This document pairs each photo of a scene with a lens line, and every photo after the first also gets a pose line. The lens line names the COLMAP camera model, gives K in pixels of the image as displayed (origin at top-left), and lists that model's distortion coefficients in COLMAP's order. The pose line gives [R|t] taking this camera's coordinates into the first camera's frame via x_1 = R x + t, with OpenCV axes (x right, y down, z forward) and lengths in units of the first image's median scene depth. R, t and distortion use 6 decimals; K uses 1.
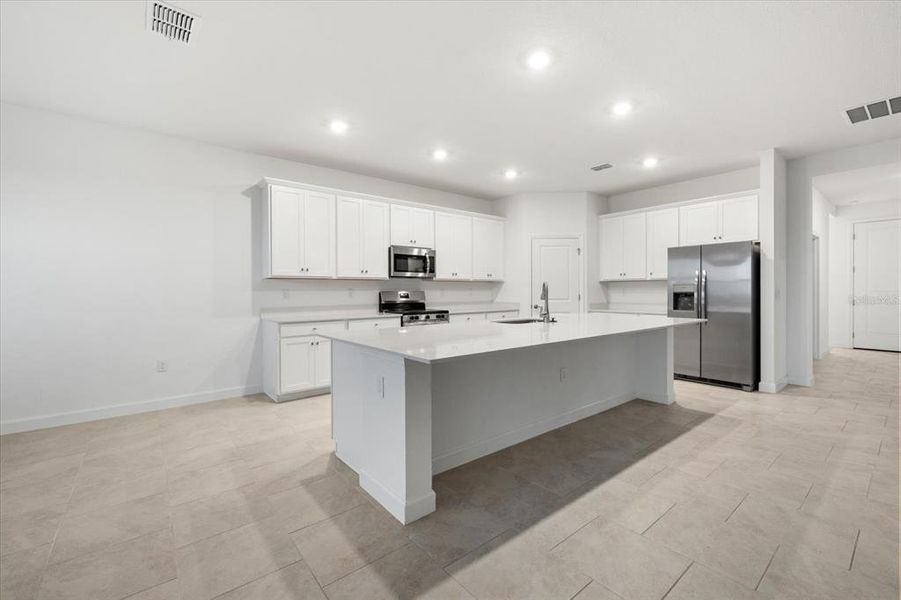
lens RADIAL K [[377.9, 0, 446.8], [0, 377.9, 291.8], [0, 0, 1]] dist [-0.001410, 0.000801]
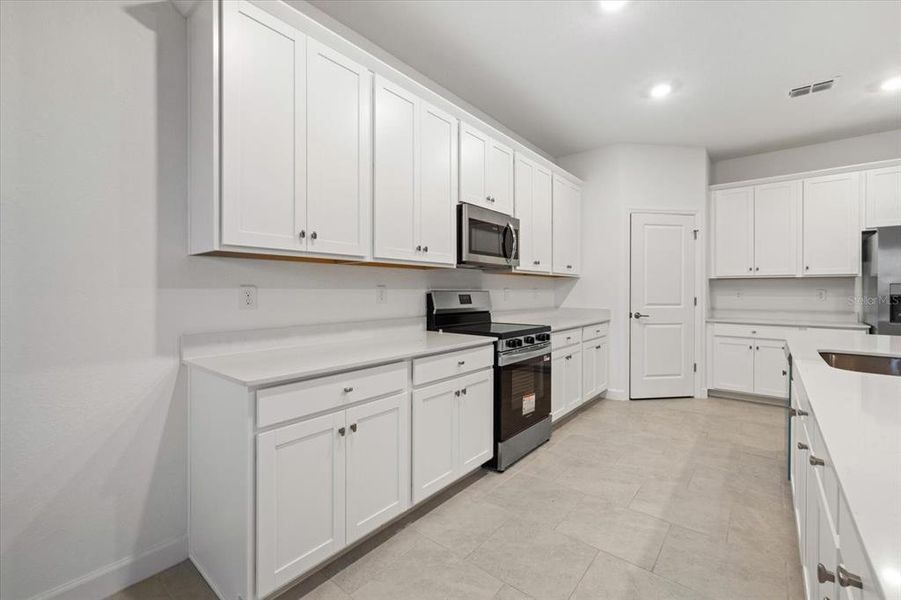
lens RADIAL K [[377.9, 0, 449.0], [0, 377.9, 290.3], [0, 0, 1]] dist [-0.001410, 0.000801]
pose [[0.979645, 0.006079, 0.200646, -0.267645], [-0.004683, 0.999961, -0.007432, 0.001646], [-0.200683, 0.006341, 0.979636, 0.503314]]
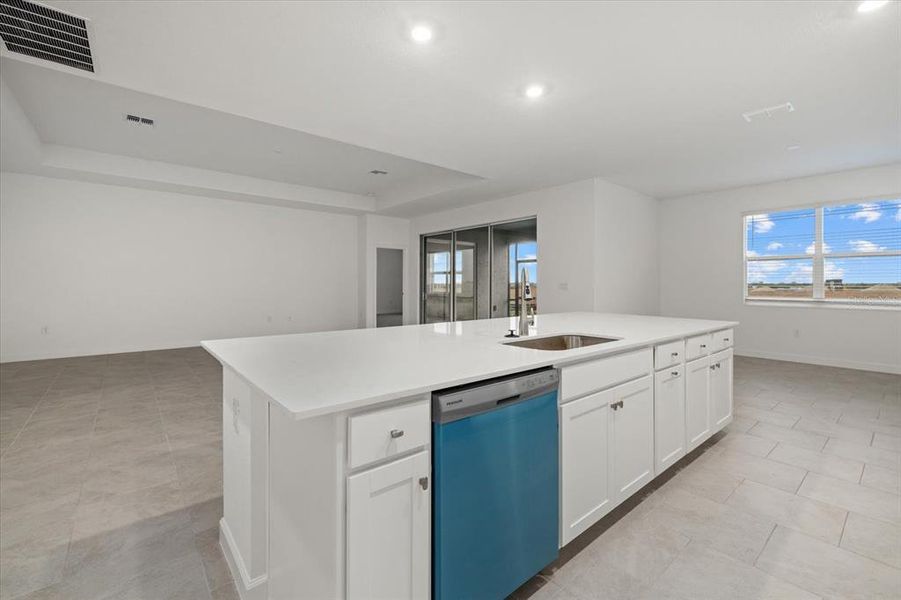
lens RADIAL K [[400.0, 0, 447.6], [0, 400.0, 281.5], [0, 0, 1]] dist [0.017612, 0.000904]
pose [[-0.999447, 0.007747, -0.032335, 0.276703], [0.007563, 0.999955, 0.005803, -0.005343], [0.032378, 0.005556, -0.999460, 1.142883]]
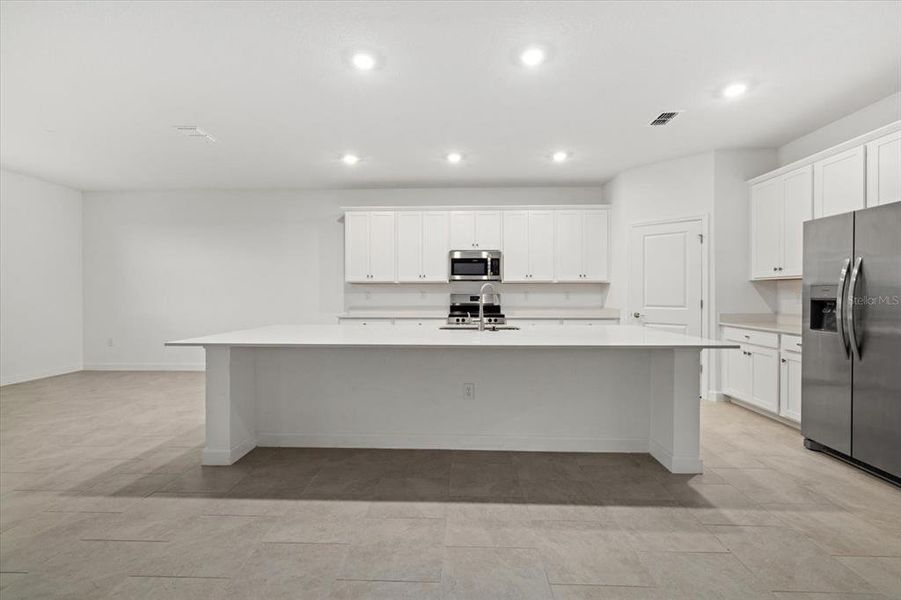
lens RADIAL K [[377.9, 0, 453.9], [0, 377.9, 294.3], [0, 0, 1]] dist [-0.001410, 0.000801]
pose [[0.761003, 0.005814, -0.648723, 0.545807], [-0.005669, 0.999981, 0.002311, -0.003368], [0.648724, 0.001919, 0.761021, 0.204805]]
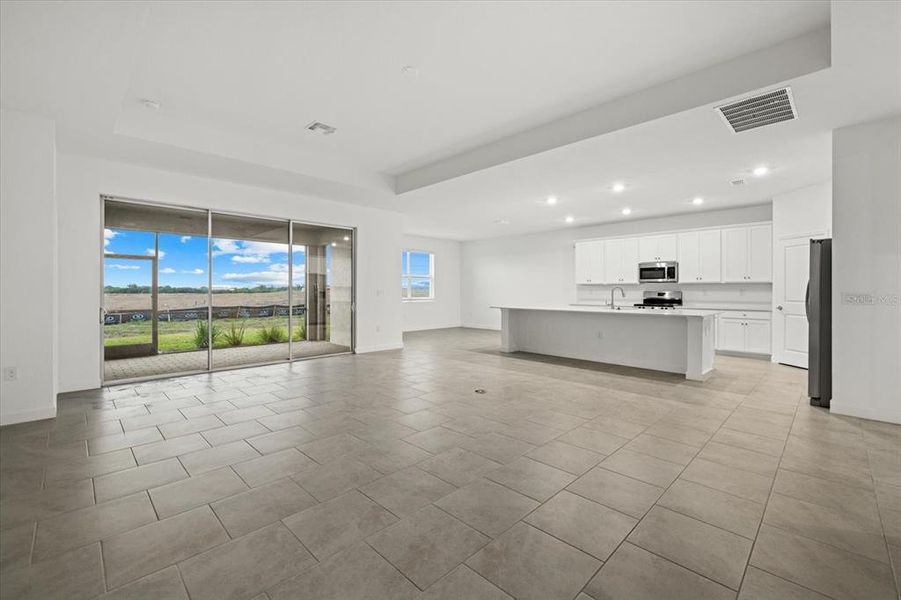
lens RADIAL K [[377.9, 0, 458.1], [0, 377.9, 295.9], [0, 0, 1]] dist [-0.001410, 0.000801]
pose [[0.123278, 0.019131, -0.992188, 1.359126], [-0.001076, 0.999816, 0.019145, -0.012558], [0.992372, -0.001293, 0.123276, 0.032701]]
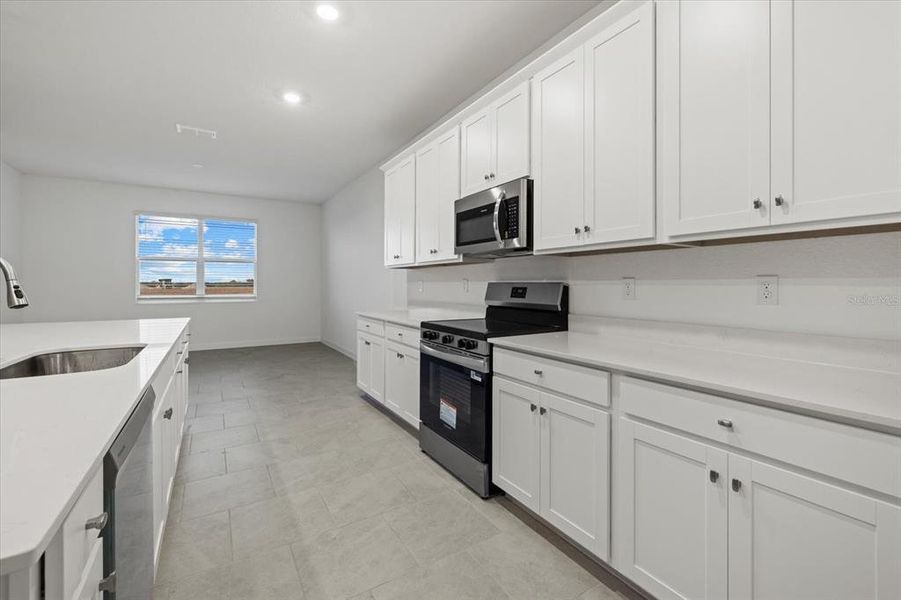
lens RADIAL K [[400.0, 0, 456.6], [0, 400.0, 284.1], [0, 0, 1]] dist [0.017612, 0.000904]
pose [[-0.113685, 0.010894, -0.993457, 0.423582], [-0.011391, 0.999860, 0.012268, -0.006317], [0.993451, 0.012711, -0.113545, 1.060376]]
